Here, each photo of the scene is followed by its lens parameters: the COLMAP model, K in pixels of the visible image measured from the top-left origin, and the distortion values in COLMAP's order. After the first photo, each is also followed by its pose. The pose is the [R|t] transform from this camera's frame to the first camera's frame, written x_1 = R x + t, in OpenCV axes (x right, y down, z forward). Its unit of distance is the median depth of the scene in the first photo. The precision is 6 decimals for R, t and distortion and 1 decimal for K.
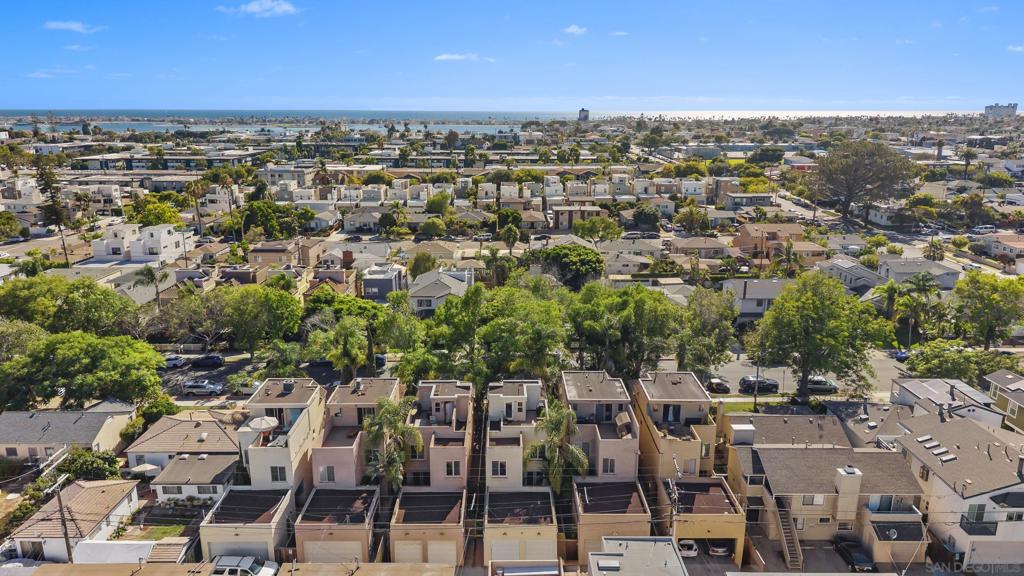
lens RADIAL K [[692.5, 0, 512.0], [0, 692.5, 288.0], [0, 0, 1]] dist [0.051056, -0.075724]
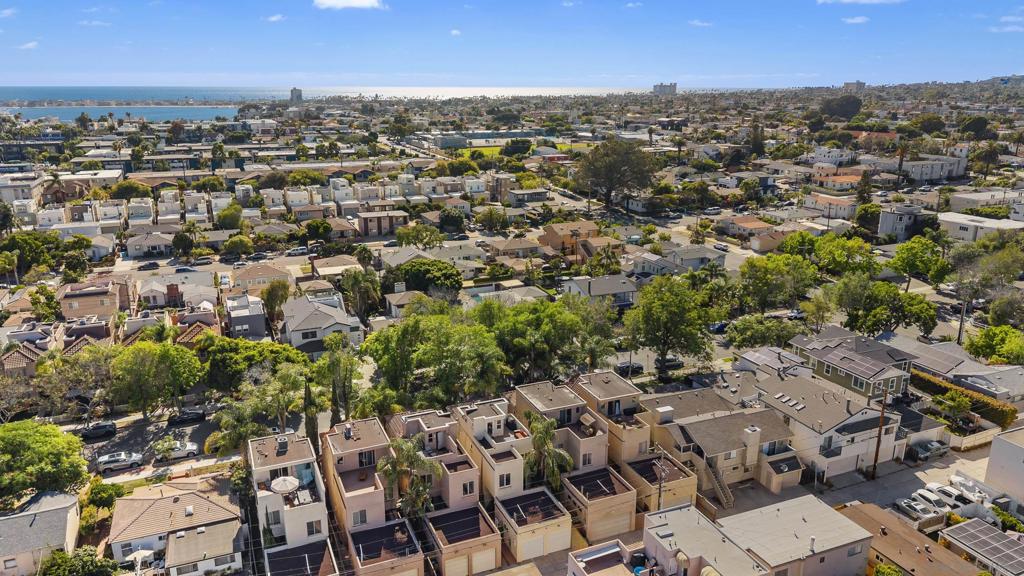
lens RADIAL K [[704.4, 0, 512.0], [0, 704.4, 288.0], [0, 0, 1]] dist [0.064014, -0.117721]
pose [[0.922189, -0.105989, 0.371932, -0.195769], [0.095924, 0.994347, 0.045518, -0.054766], [-0.374654, -0.006299, 0.927143, -0.053388]]
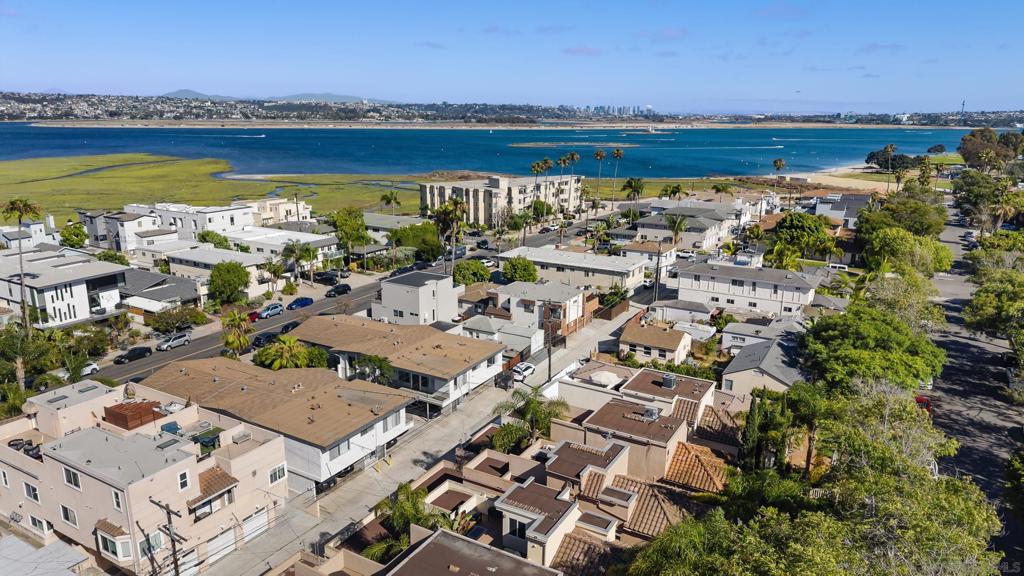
lens RADIAL K [[679.6, 0, 512.0], [0, 679.6, 288.0], [0, 0, 1]] dist [0.063811, -0.102810]
pose [[-0.516438, 0.202931, -0.831932, 0.234966], [-0.223417, 0.905936, 0.359674, -0.115157], [0.826666, 0.371617, -0.422521, 0.603920]]
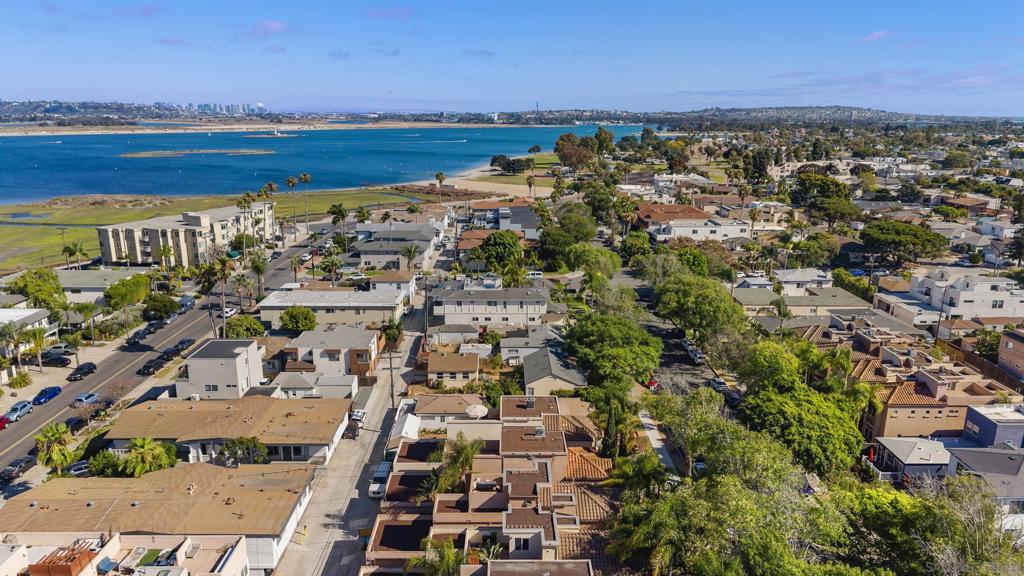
lens RADIAL K [[679.6, 0, 512.0], [0, 679.6, 288.0], [0, 0, 1]] dist [0.063811, -0.102810]
pose [[-0.003247, 0.244015, -0.969766, 0.360023], [-0.253404, 0.937917, 0.236850, -0.147382], [0.967355, 0.246512, 0.058789, 0.450544]]
